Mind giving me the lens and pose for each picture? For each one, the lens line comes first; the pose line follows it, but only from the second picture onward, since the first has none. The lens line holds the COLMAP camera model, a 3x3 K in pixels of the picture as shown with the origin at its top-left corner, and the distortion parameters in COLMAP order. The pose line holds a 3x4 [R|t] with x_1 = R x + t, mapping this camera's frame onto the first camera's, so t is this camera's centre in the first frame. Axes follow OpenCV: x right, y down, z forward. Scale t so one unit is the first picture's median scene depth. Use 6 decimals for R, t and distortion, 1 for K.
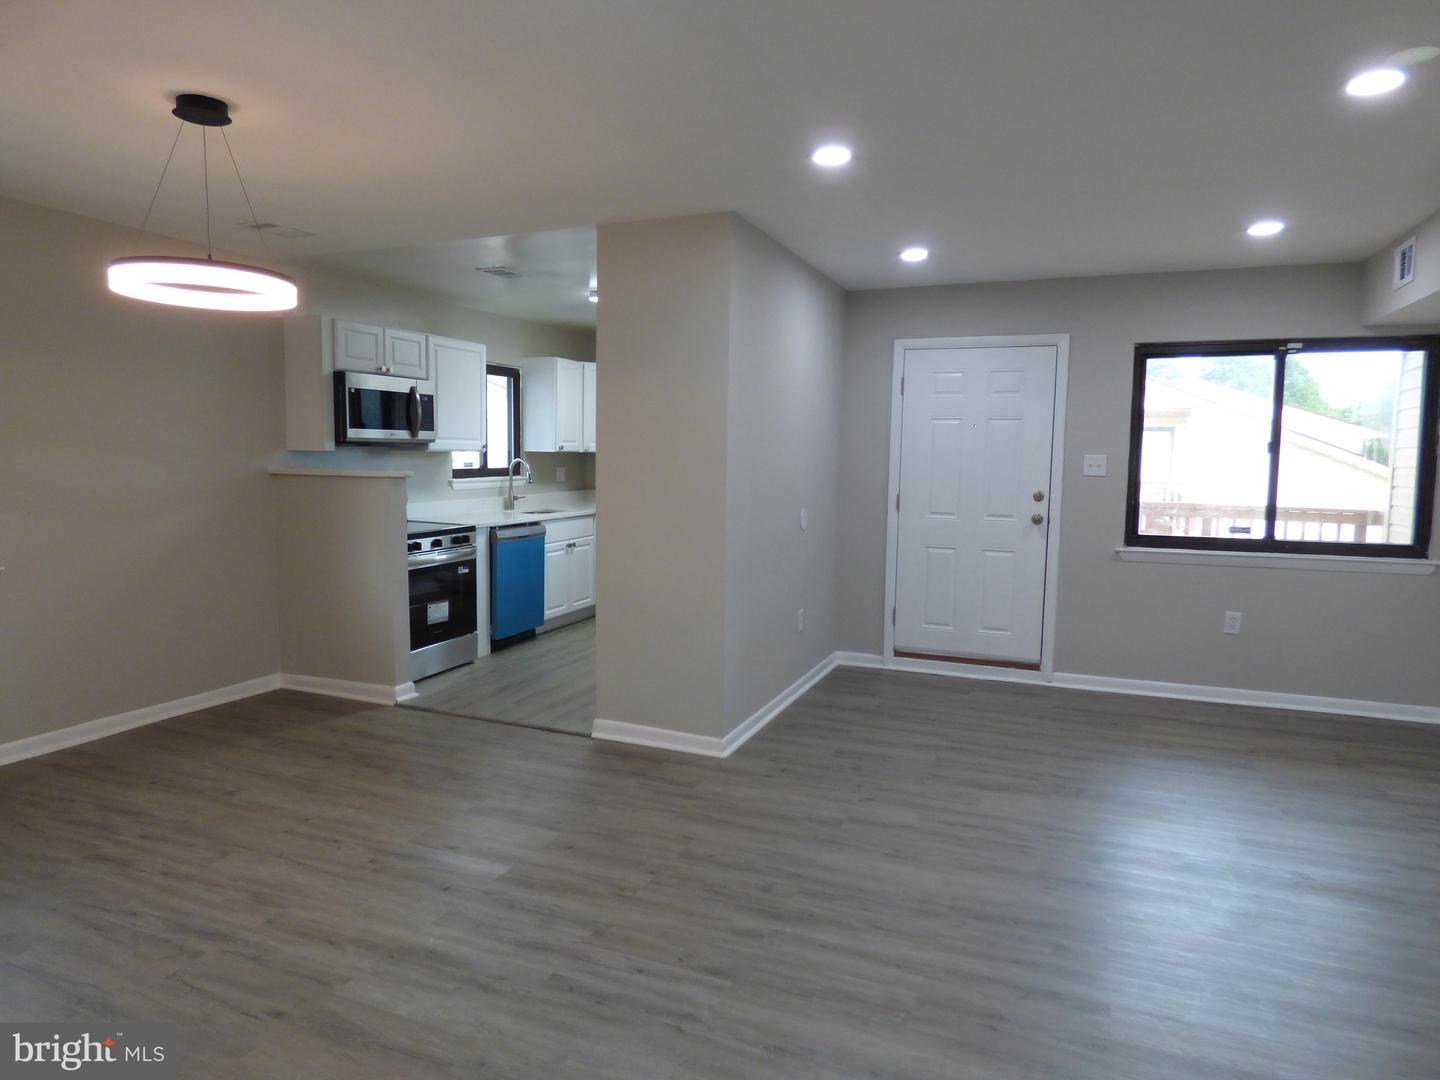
lens RADIAL K [[877.7, 0, 720.7], [0, 877.7, 536.9], [0, 0, 1]] dist [-0.012729, 0.000652]
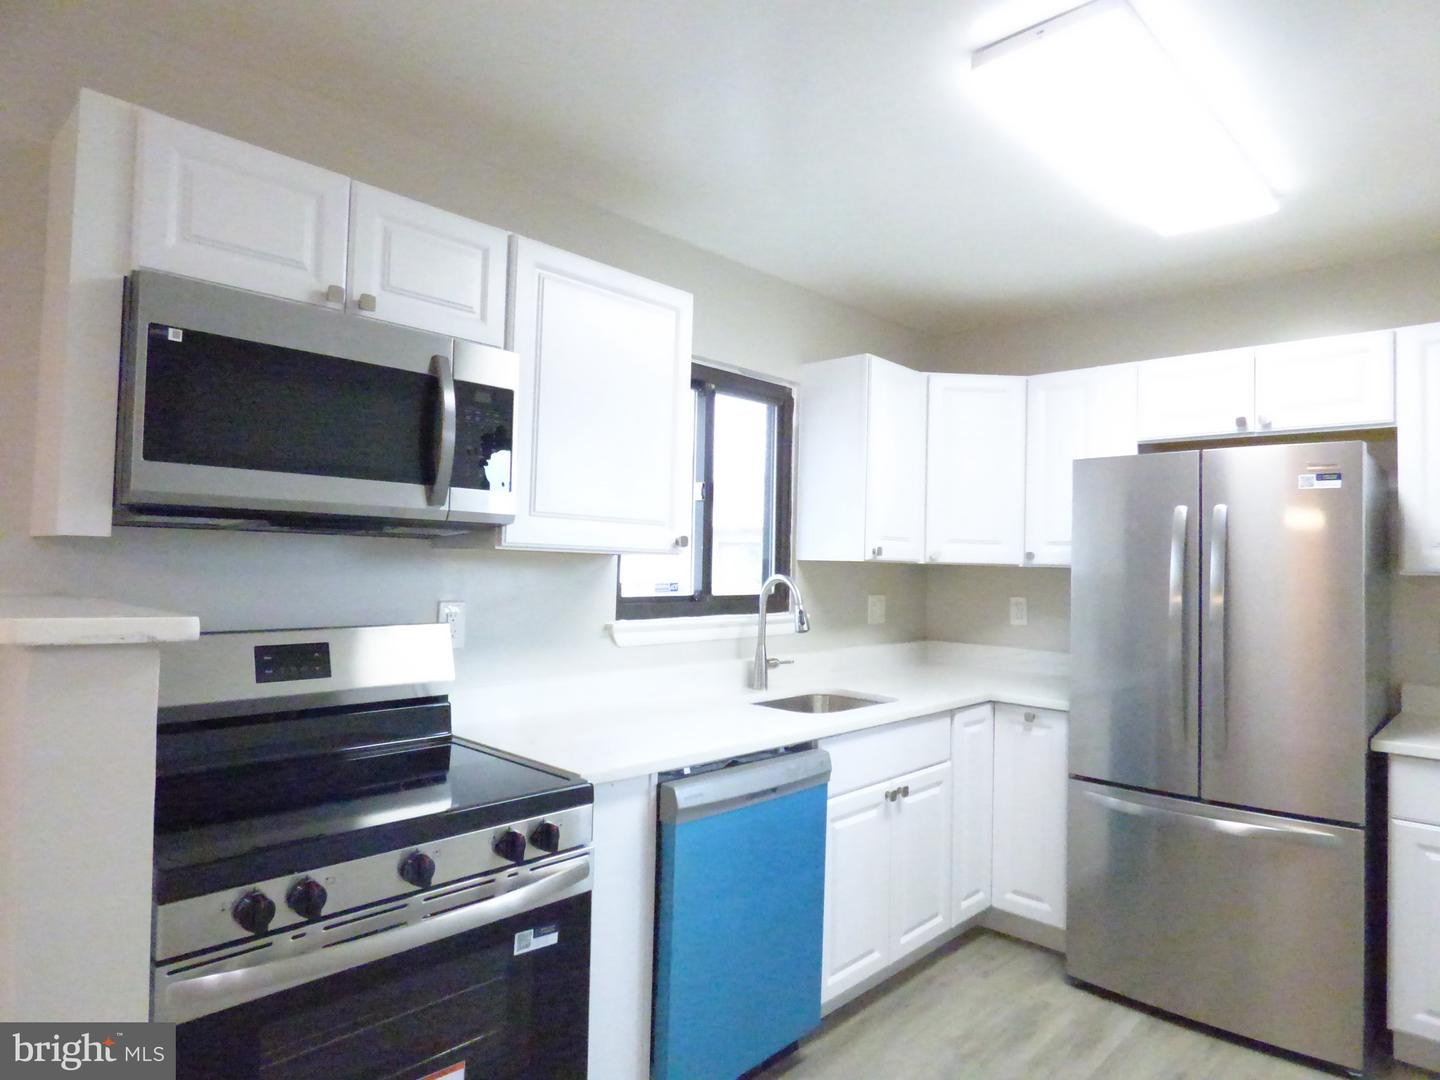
lens RADIAL K [[867.6, 0, 720.0], [0, 867.6, 540.0], [0, 0, 1]] dist [-0.008618, -0.000917]
pose [[0.934743, -0.005796, -0.355277, -0.140888], [-0.042306, 0.990939, -0.127472, -0.068029], [0.352797, 0.134184, 0.926029, 0.795726]]
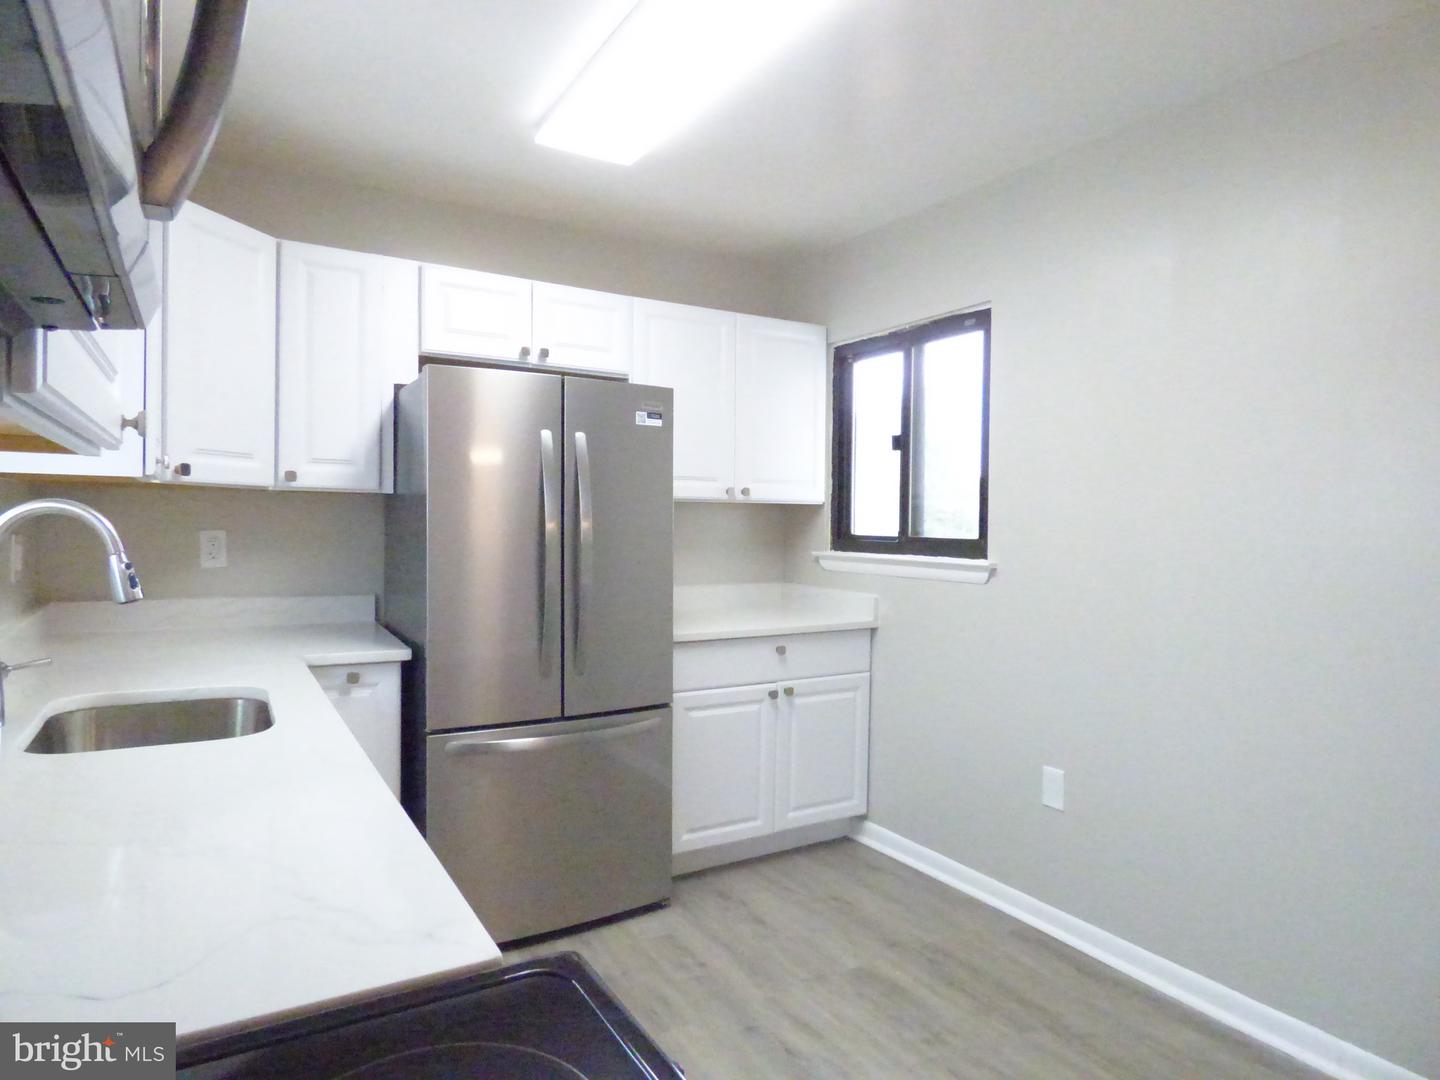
lens RADIAL K [[867.6, 0, 720.0], [0, 867.6, 540.0], [0, 0, 1]] dist [-0.008618, -0.000917]
pose [[0.590790, -0.028403, 0.806325, -0.420042], [0.075380, 0.996952, -0.020113, -0.083063], [-0.803296, 0.072663, 0.591130, 0.990374]]
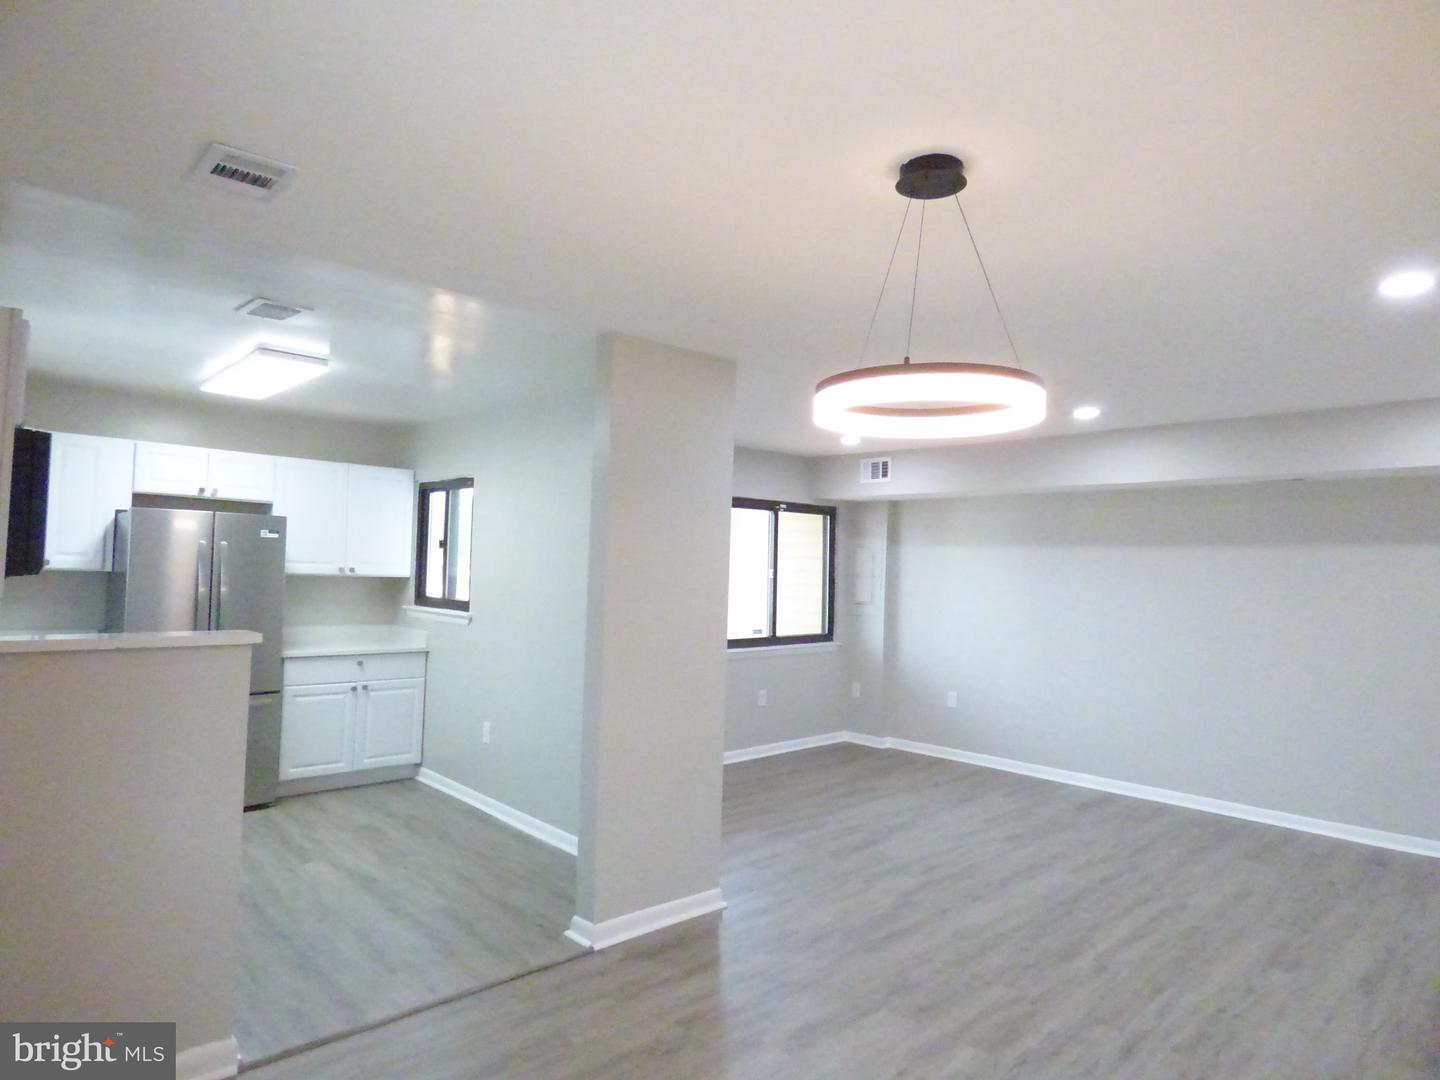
lens RADIAL K [[862.5, 0, 722.5], [0, 862.5, 537.6], [0, 0, 1]] dist [-0.010976, -0.001383]
pose [[0.407986, 0.030535, 0.912478, -0.695857], [0.062339, 0.996176, -0.061209, -0.075783], [-0.910858, 0.081855, 0.404522, 0.466126]]
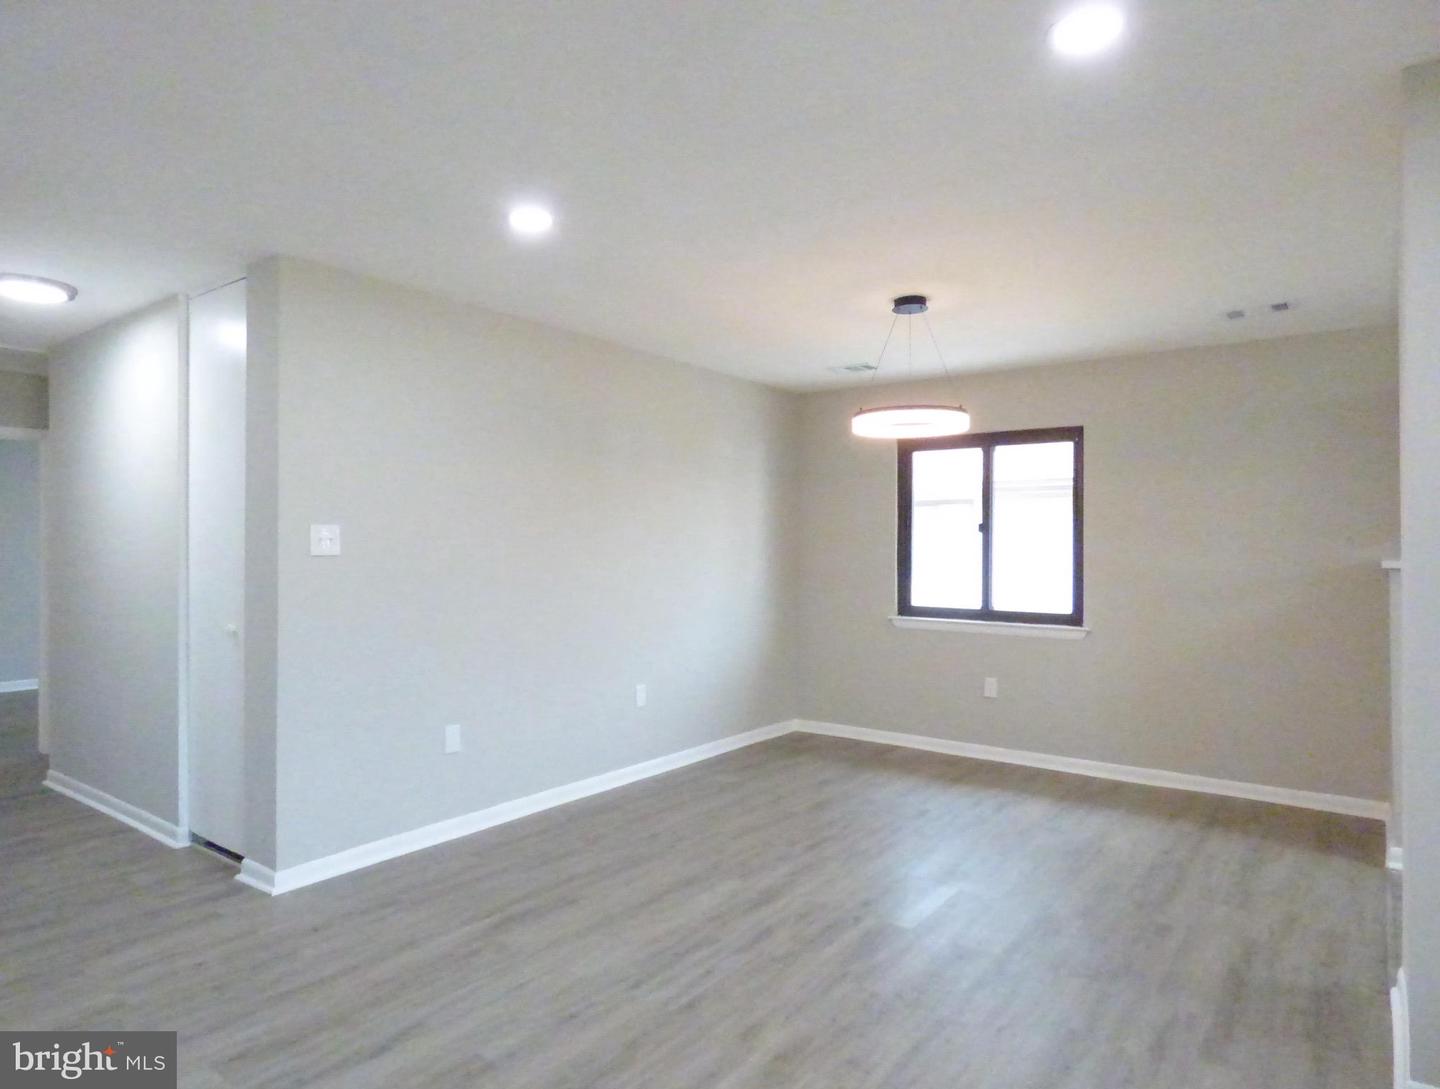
lens RADIAL K [[880.2, 0, 720.4], [0, 880.2, 546.5], [0, 0, 1]] dist [-0.004870, -0.000176]
pose [[-0.245245, -0.015974, -0.969329, 0.478942], [-0.093345, 0.995608, 0.007210, -0.035455], [0.964957, 0.092251, -0.245659, 0.570234]]
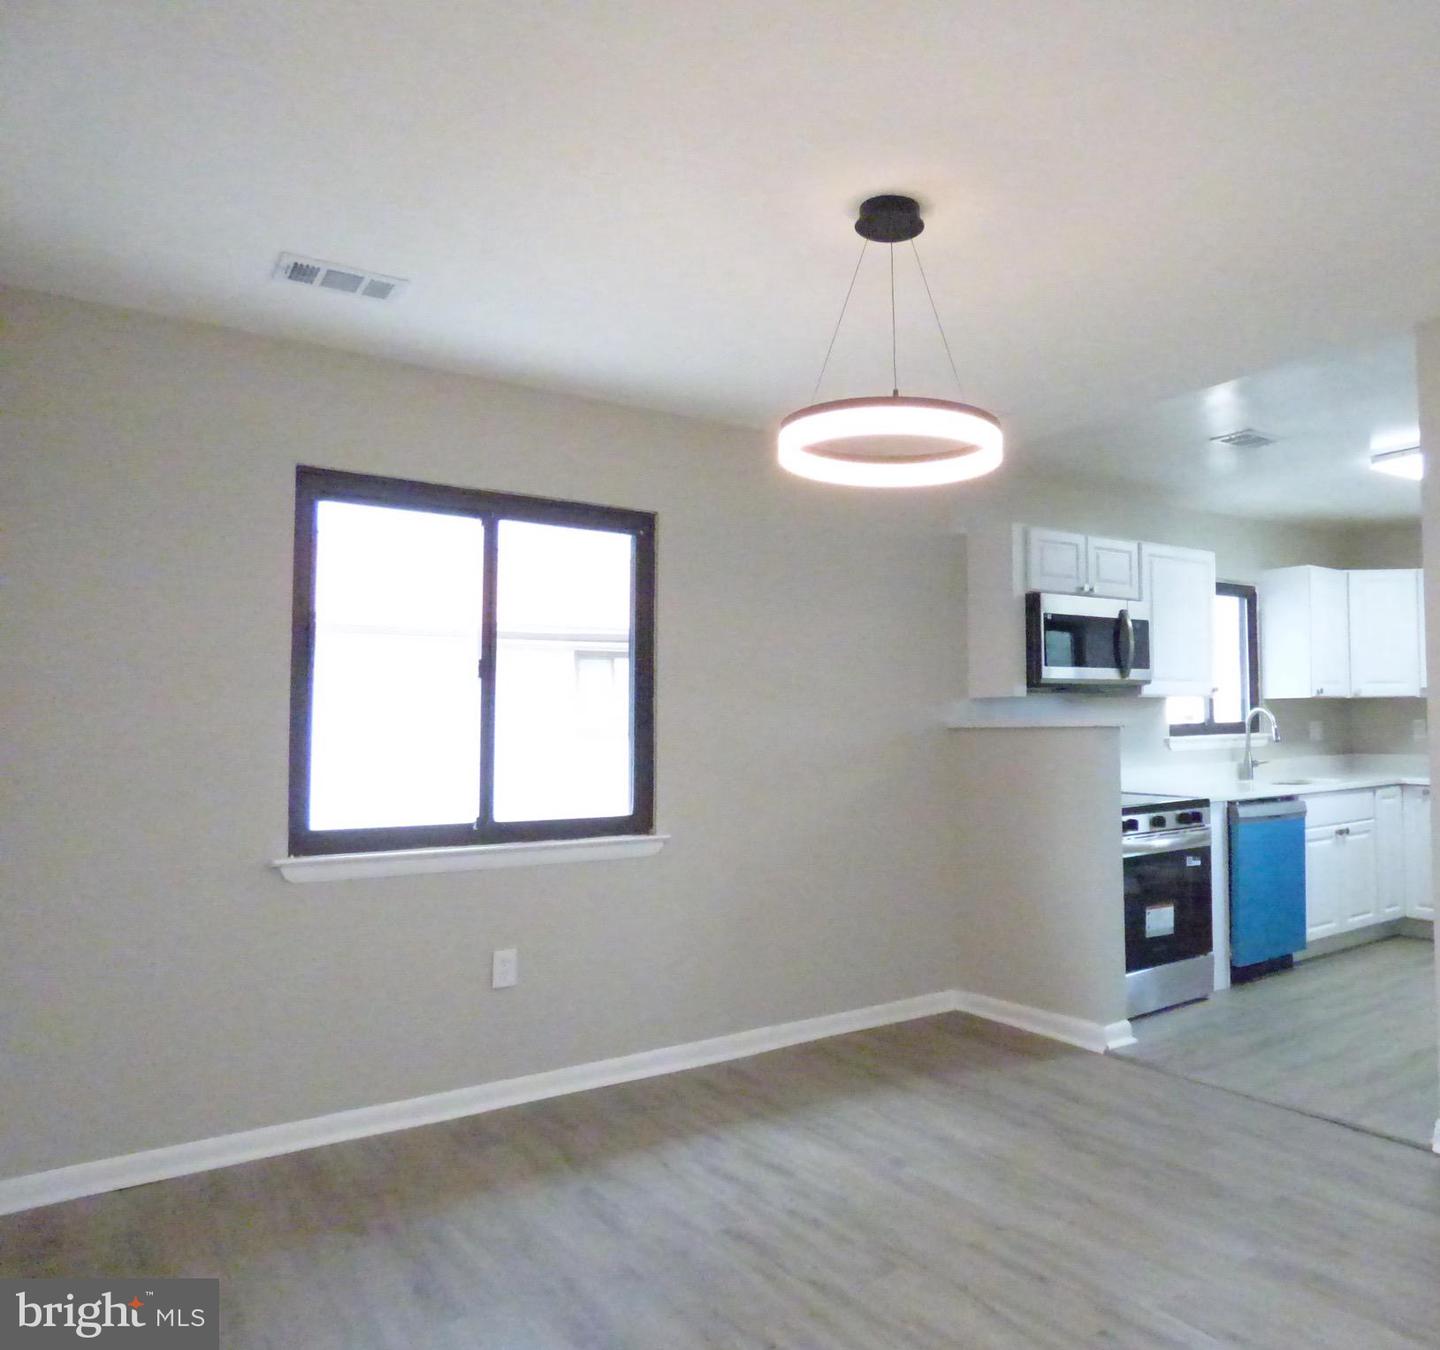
lens RADIAL K [[1081.0, 0, 903.5], [0, 1081.0, 673.1], [0, 0, 1]] dist [-0.004446, -0.005432]
pose [[0.874836, -0.044834, -0.482339, -0.078809], [-0.024053, 0.990459, -0.135690, 0.012239], [0.483821, 0.130308, 0.865412, 0.129220]]
